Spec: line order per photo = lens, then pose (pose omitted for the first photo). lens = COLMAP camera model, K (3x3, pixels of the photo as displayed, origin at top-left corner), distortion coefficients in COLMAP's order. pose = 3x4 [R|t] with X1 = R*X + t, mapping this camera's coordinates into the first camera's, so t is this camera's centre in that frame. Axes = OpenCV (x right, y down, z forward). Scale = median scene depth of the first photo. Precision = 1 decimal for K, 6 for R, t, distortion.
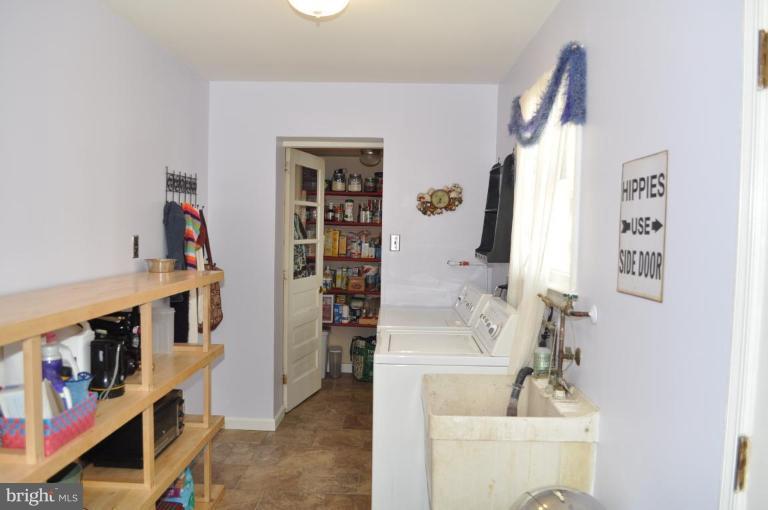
lens RADIAL K [[593.2, 0, 376.7], [0, 593.2, 255.0], [0, 0, 1]] dist [-0.077433, 0.008313]
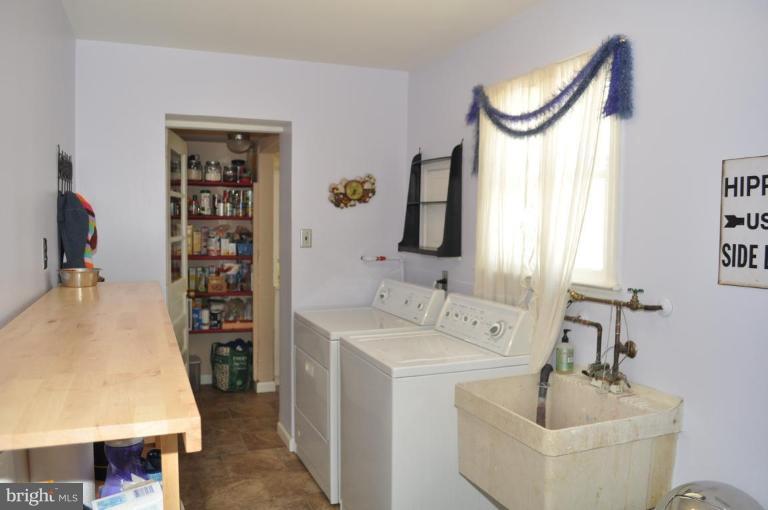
lens RADIAL K [[593.2, 0, 385.0], [0, 593.2, 256.0], [0, 0, 1]] dist [-0.077433, 0.008313]
pose [[0.916665, -0.035547, 0.398072, -0.221766], [0.028460, 0.999314, 0.023699, -0.011768], [-0.398641, -0.010395, 0.917048, 0.125304]]
